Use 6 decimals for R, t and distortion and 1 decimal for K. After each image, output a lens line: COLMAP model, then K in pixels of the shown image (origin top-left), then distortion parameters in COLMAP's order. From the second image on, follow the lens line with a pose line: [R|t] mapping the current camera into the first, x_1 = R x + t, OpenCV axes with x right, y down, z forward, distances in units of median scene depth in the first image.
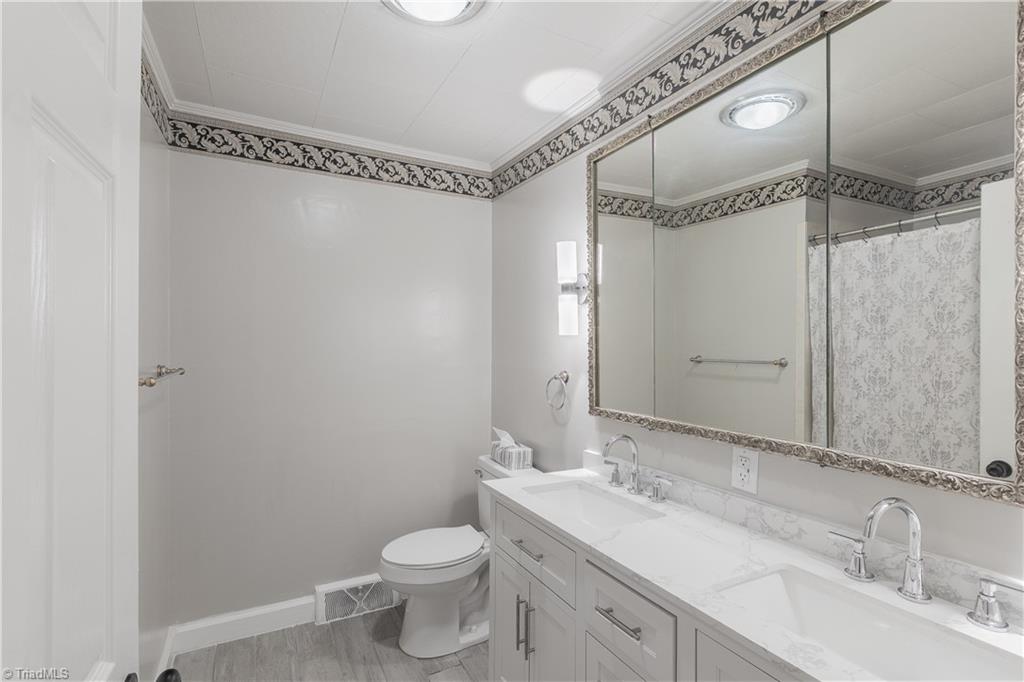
lens RADIAL K [[476.9, 0, 515.0], [0, 476.9, 345.9], [0, 0, 1]] dist [-0.003400, -0.000048]
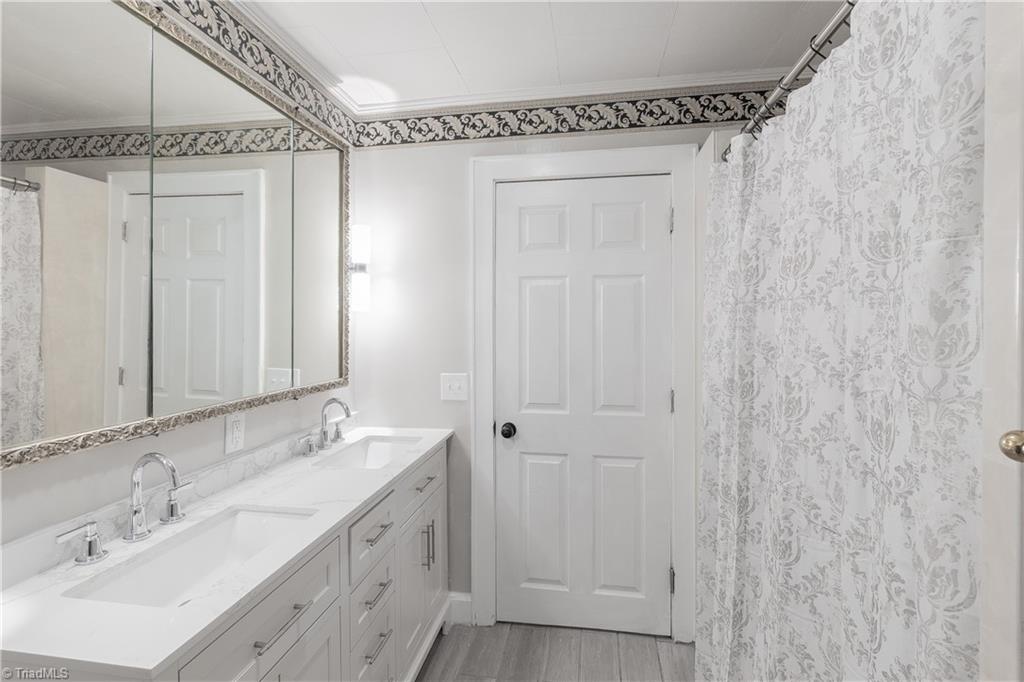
lens RADIAL K [[481.6, 0, 510.9], [0, 481.6, 318.6], [0, 0, 1]] dist [-0.003425, -0.000338]
pose [[-0.786168, 0.010855, 0.617917, -0.686584], [0.005050, 0.999925, -0.011140, 0.010004], [-0.617992, -0.005638, -0.786164, 1.426946]]
